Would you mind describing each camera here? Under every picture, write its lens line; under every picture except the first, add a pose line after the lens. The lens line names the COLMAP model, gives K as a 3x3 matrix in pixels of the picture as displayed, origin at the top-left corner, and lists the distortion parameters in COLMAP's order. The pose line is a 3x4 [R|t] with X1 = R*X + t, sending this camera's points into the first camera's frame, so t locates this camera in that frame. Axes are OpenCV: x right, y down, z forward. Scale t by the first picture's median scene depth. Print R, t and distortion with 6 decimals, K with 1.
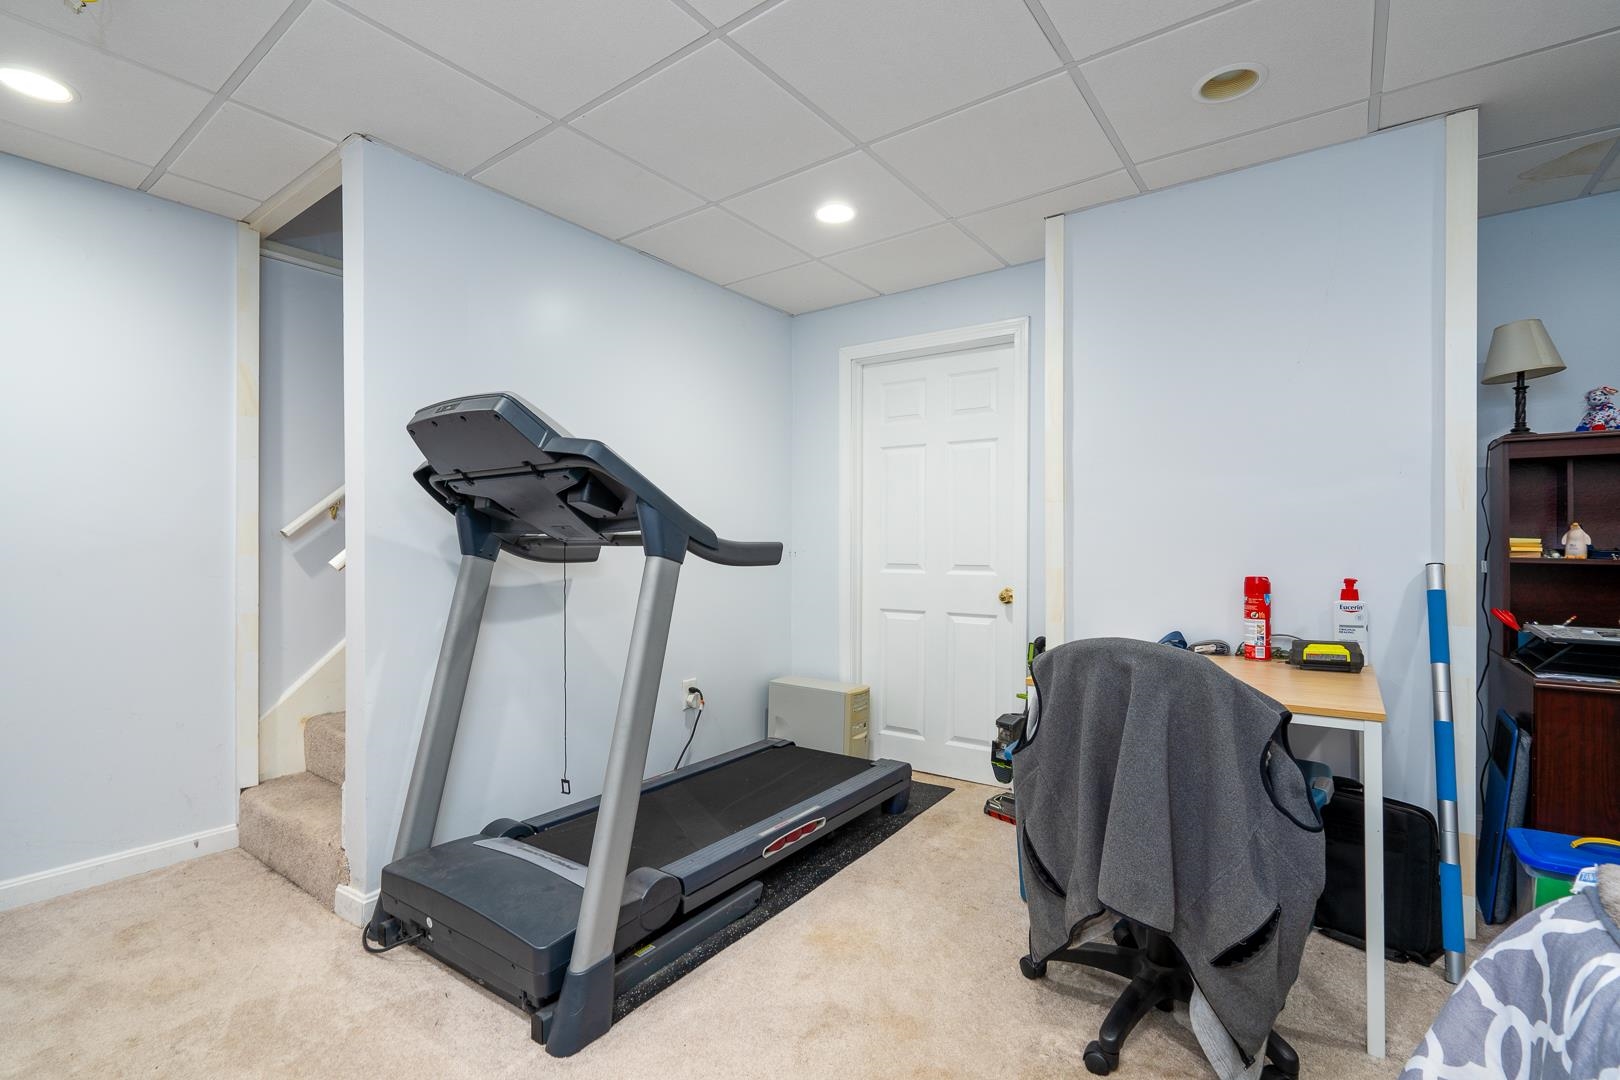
lens RADIAL K [[747.0, 0, 807.9], [0, 747.0, 543.0], [0, 0, 1]] dist [0.001398, -0.000352]
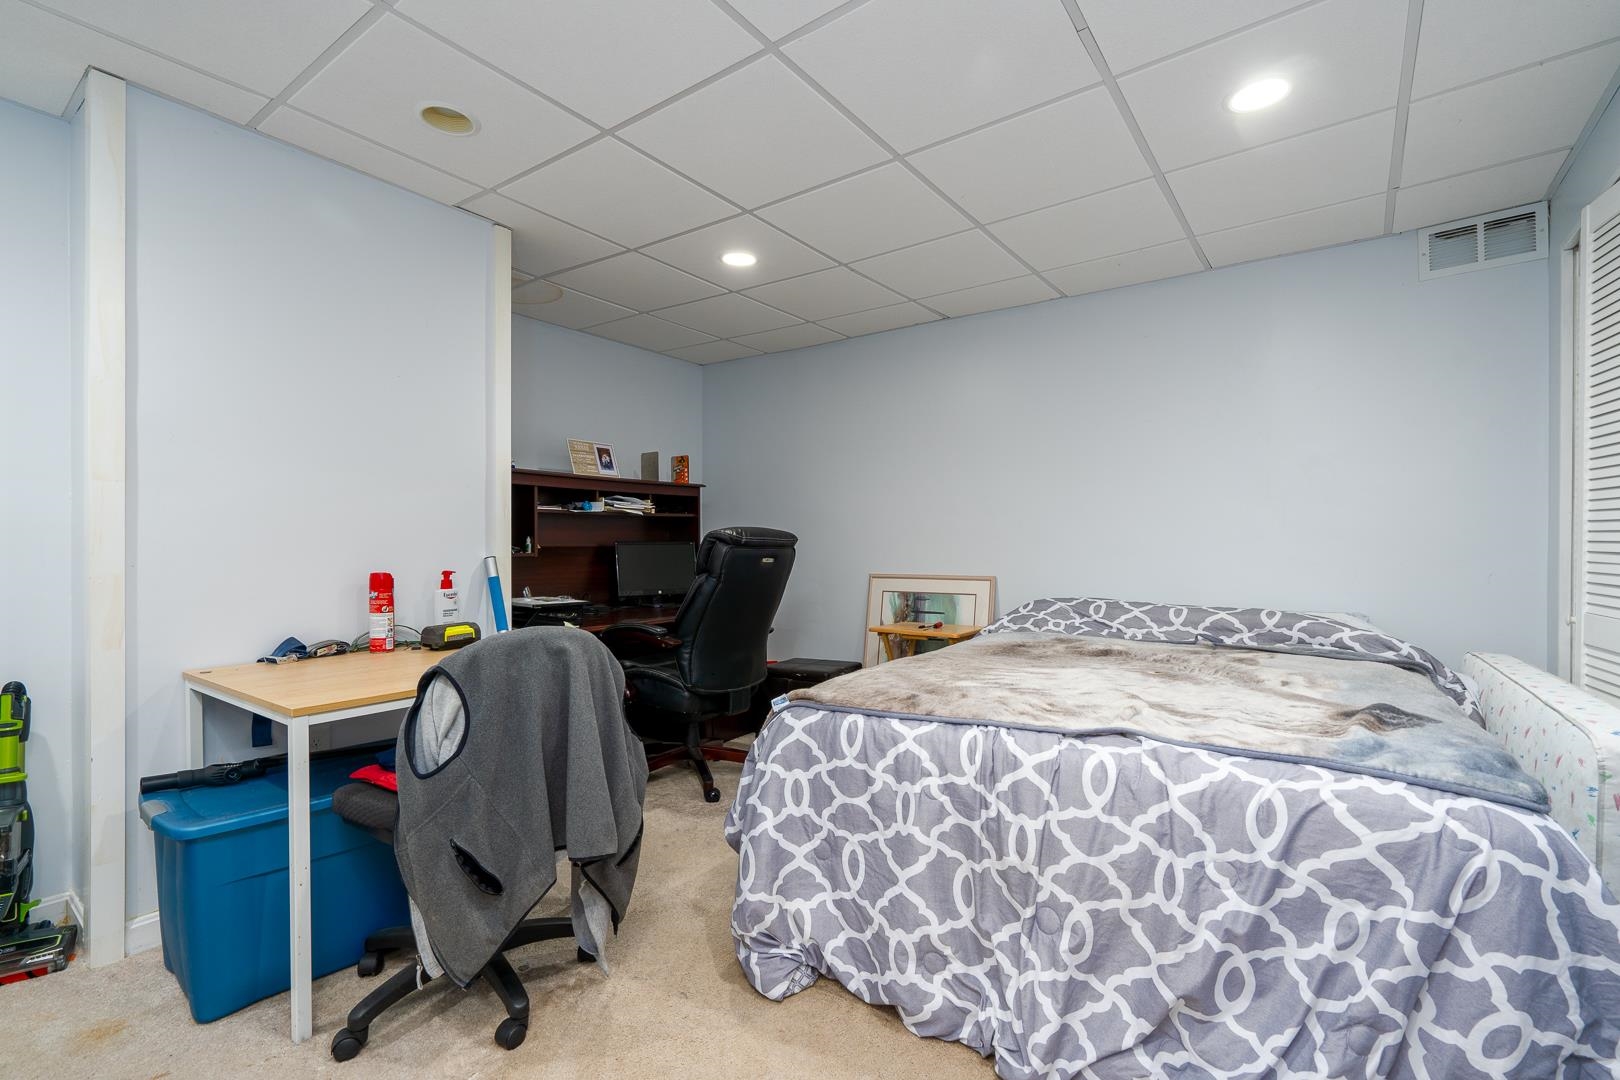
lens RADIAL K [[747.0, 0, 808.1], [0, 747.0, 545.4], [0, 0, 1]] dist [0.001398, -0.000352]
pose [[-0.016429, 0.002936, 0.999861, -0.484303], [-0.007738, 0.999965, -0.003063, 0.005621], [-0.999835, -0.007787, -0.016405, 0.440729]]
